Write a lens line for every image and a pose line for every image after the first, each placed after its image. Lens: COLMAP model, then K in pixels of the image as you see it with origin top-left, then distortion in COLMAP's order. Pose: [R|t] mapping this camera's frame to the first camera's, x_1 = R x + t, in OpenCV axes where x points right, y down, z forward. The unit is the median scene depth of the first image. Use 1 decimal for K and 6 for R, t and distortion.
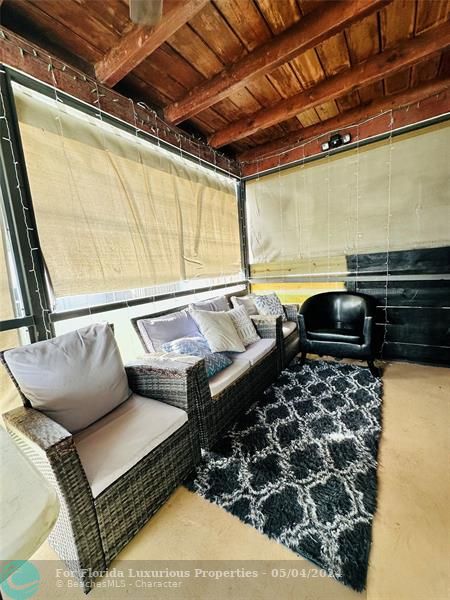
lens RADIAL K [[239.7, 0, 225.6], [0, 239.7, 299.5], [0, 0, 1]] dist [-0.002904, 0.000570]
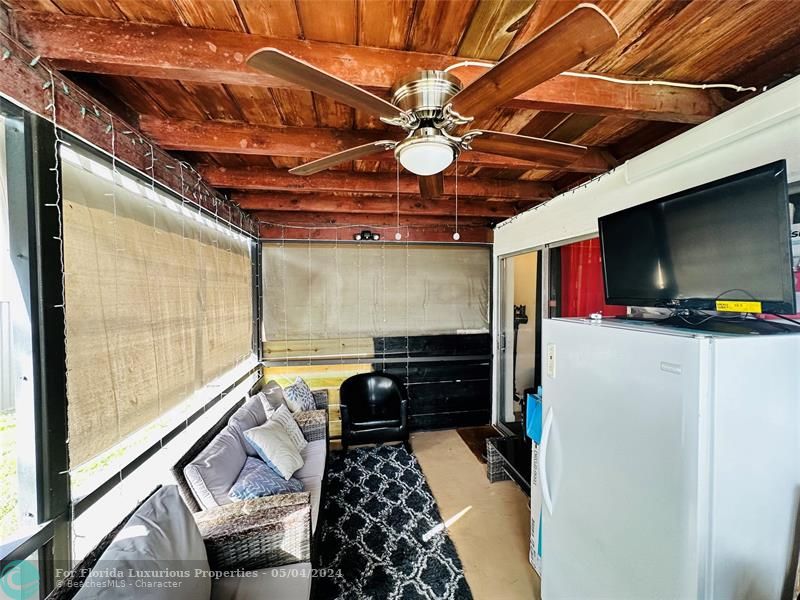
lens RADIAL K [[319.7, 0, 399.1], [0, 319.7, 300.8], [0, 0, 1]] dist [-0.002904, 0.000570]
pose [[0.725789, 0.051098, 0.686017, -0.478249], [0.048834, 0.990895, -0.125472, -0.202805], [-0.686182, 0.124567, 0.716685, -0.124881]]
